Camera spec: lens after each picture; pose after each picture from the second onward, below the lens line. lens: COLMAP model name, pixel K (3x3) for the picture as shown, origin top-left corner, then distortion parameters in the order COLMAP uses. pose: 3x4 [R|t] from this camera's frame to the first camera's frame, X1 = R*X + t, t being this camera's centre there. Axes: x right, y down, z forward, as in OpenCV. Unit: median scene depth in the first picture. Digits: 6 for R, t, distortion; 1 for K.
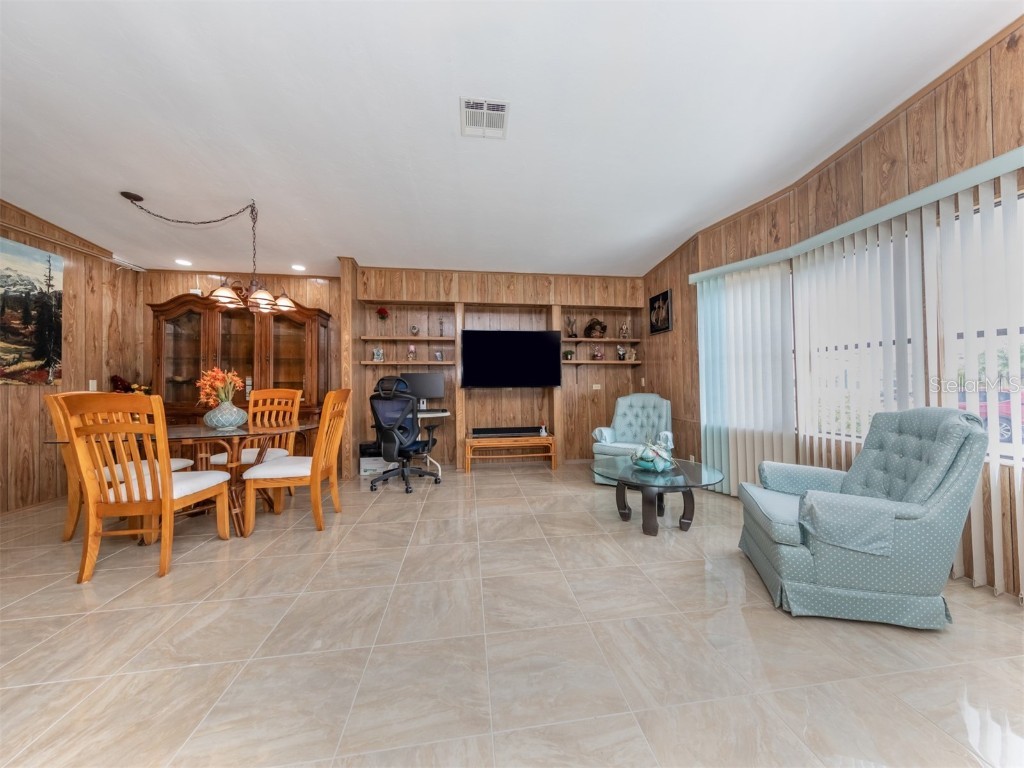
lens RADIAL K [[368.3, 0, 526.6], [0, 368.3, 377.7], [0, 0, 1]] dist [-0.000328, -0.000095]
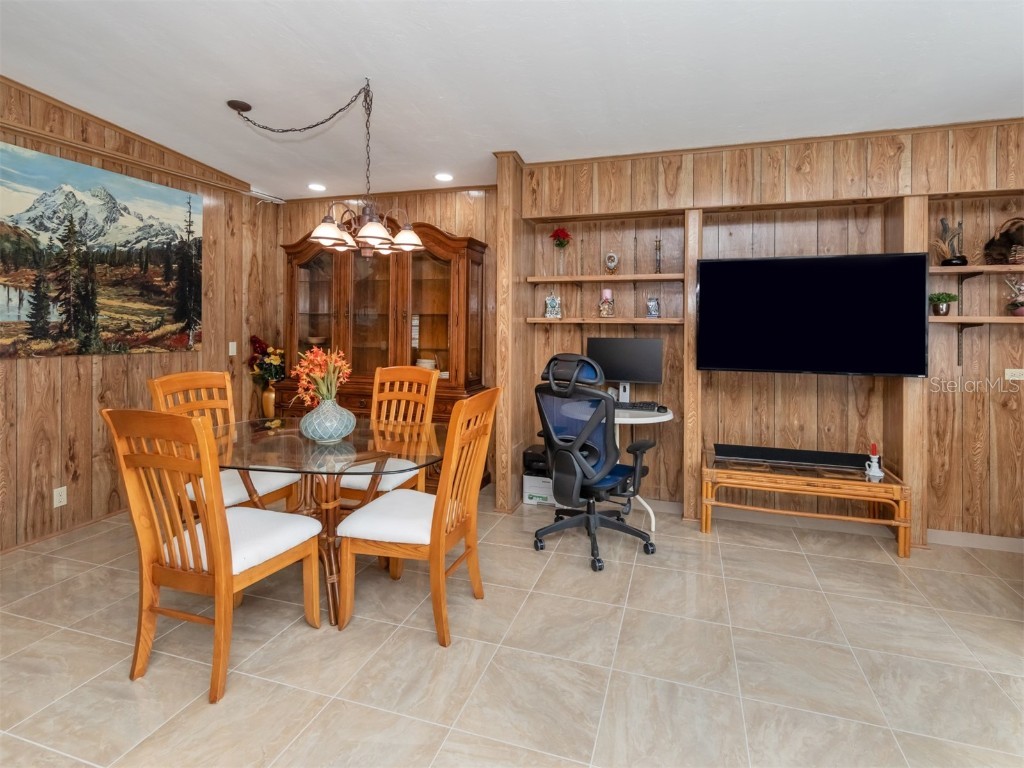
lens RADIAL K [[534.2, 0, 509.5], [0, 534.2, 331.2], [0, 0, 1]] dist [0.002207, 0.000326]
pose [[0.884850, 0.022143, -0.465350, -0.060508], [-0.006355, 0.999351, 0.035469, -0.057850], [0.465833, -0.028427, 0.884416, 0.202418]]
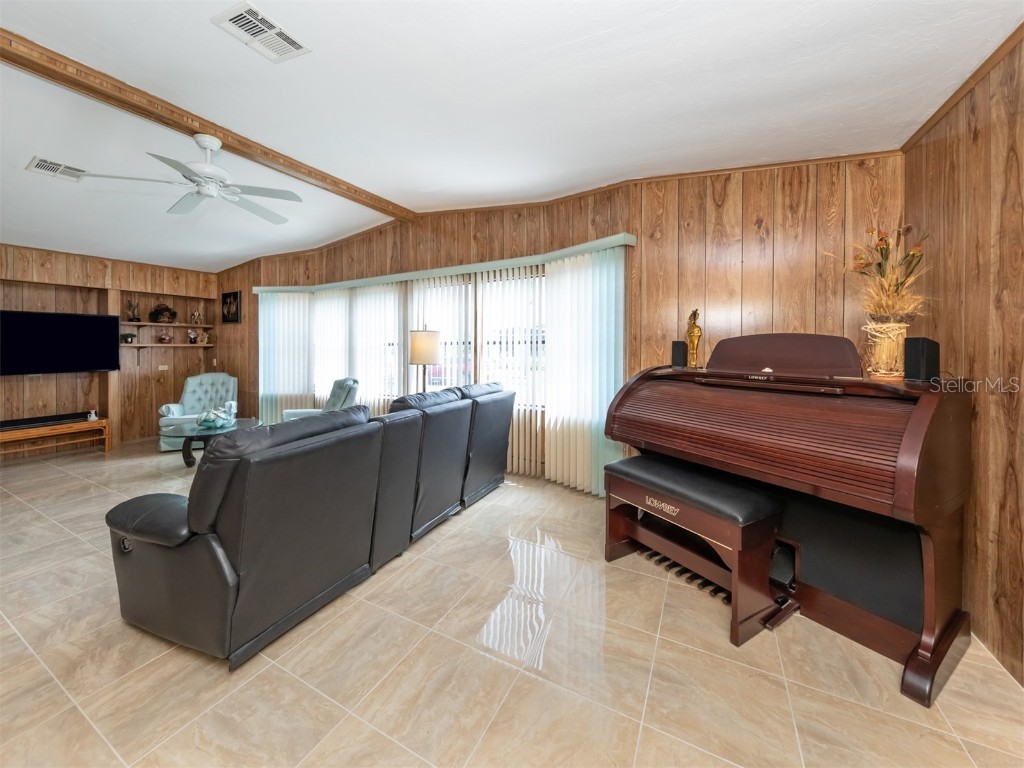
lens RADIAL K [[388.7, 0, 492.9], [0, 388.7, 339.0], [0, 0, 1]] dist [0.011220, 0.000087]
pose [[0.623685, 0.019522, 0.781432, -0.129929], [-0.006481, 0.999783, -0.019804, -0.053305], [-0.781649, 0.007287, 0.623676, -0.574750]]
